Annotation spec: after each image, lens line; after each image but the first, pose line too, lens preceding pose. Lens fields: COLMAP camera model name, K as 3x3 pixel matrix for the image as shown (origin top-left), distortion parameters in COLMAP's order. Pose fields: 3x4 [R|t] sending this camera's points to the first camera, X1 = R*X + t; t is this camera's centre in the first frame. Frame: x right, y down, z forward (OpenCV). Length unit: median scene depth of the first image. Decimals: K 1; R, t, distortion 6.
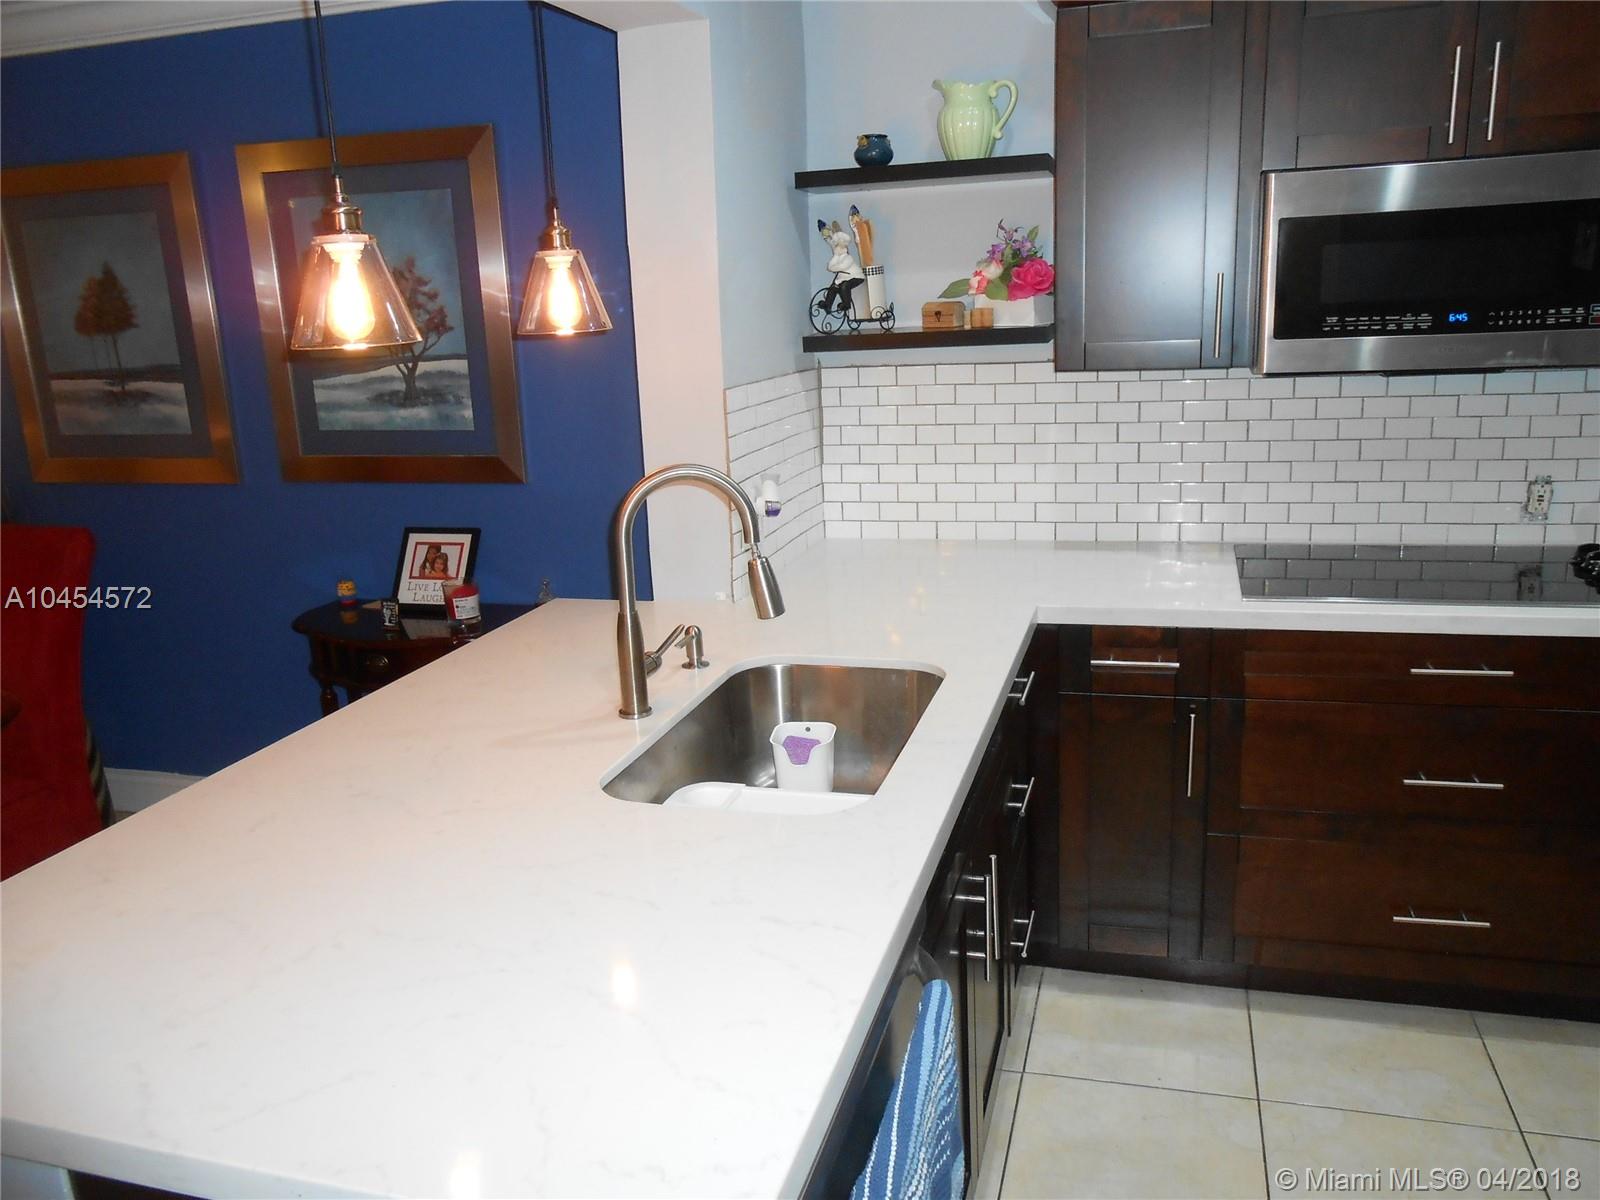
lens RADIAL K [[1233.4, 0, 776.4], [0, 1233.4, 610.7], [0, 0, 1]] dist [-0.036792, 0.032442]
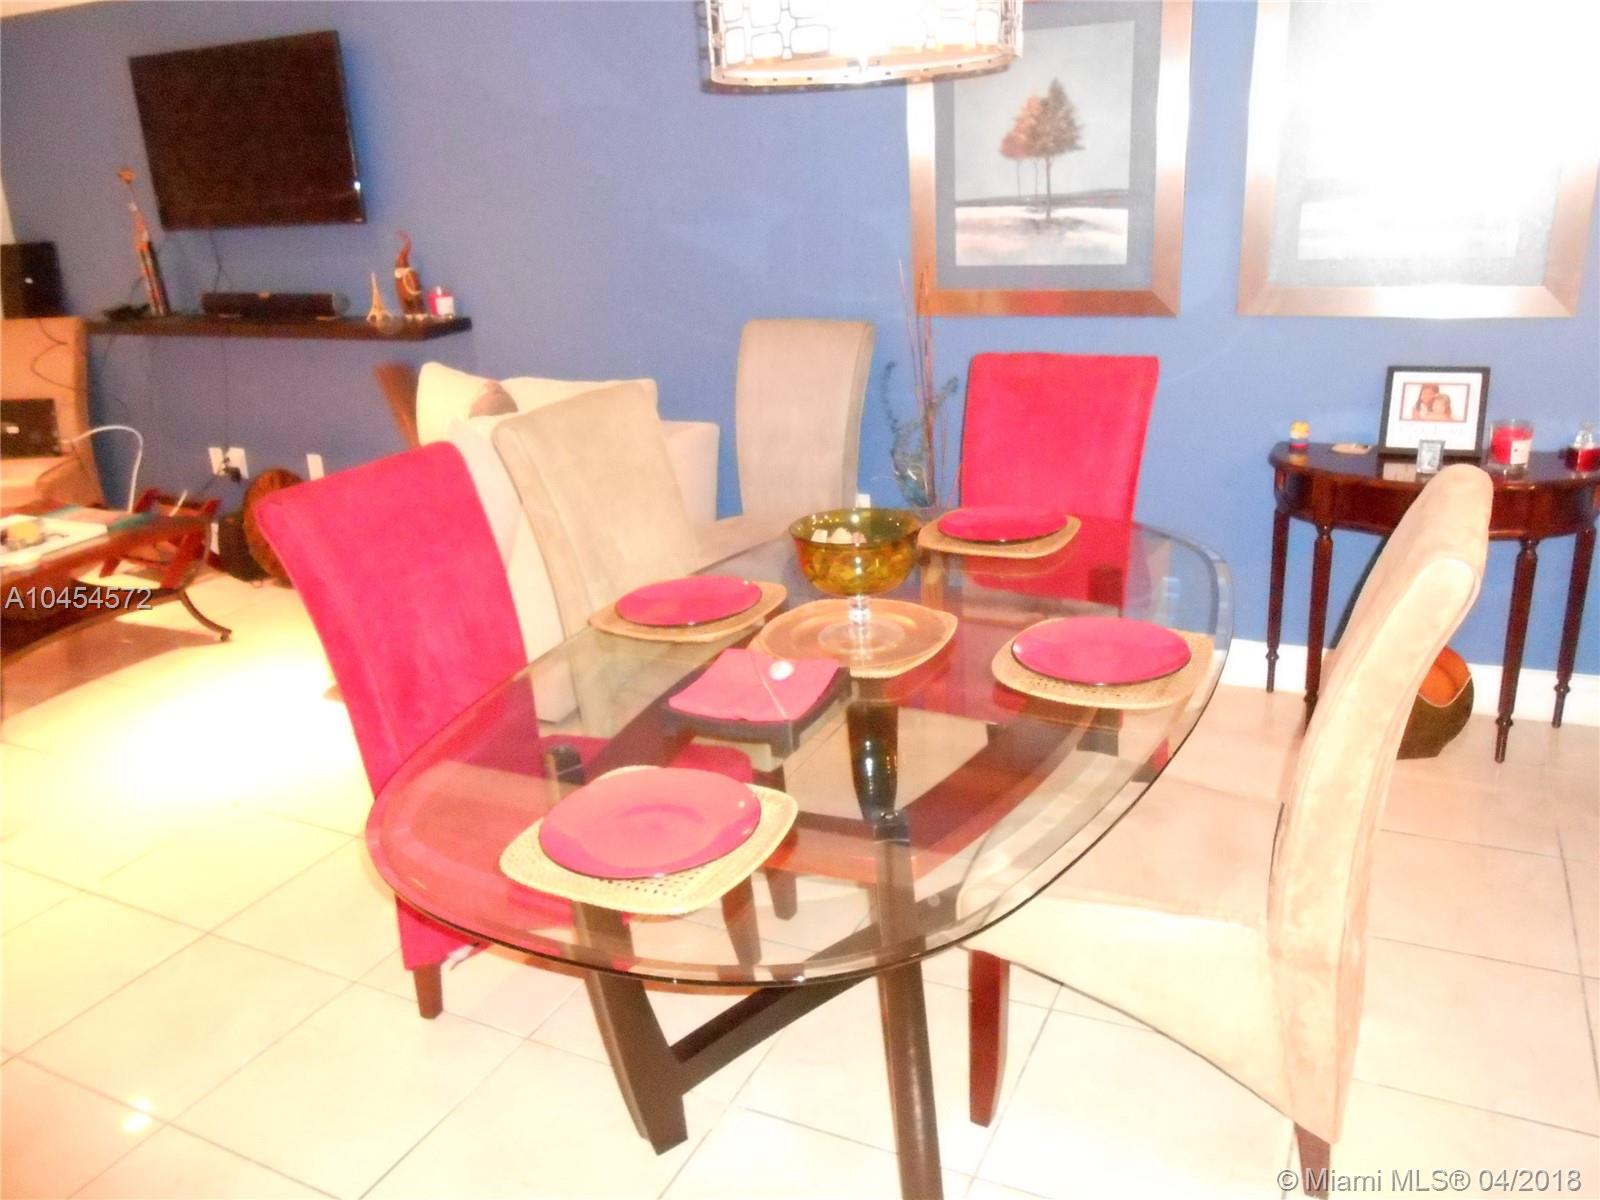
lens RADIAL K [[1233.4, 0, 804.6], [0, 1233.4, 603.8], [0, 0, 1]] dist [-0.036792, 0.032442]
pose [[0.987289, 0.043384, -0.152897, -0.576286], [-0.028091, 0.994510, 0.100798, 0.030691], [0.156431, -0.095222, 0.983088, -0.009341]]
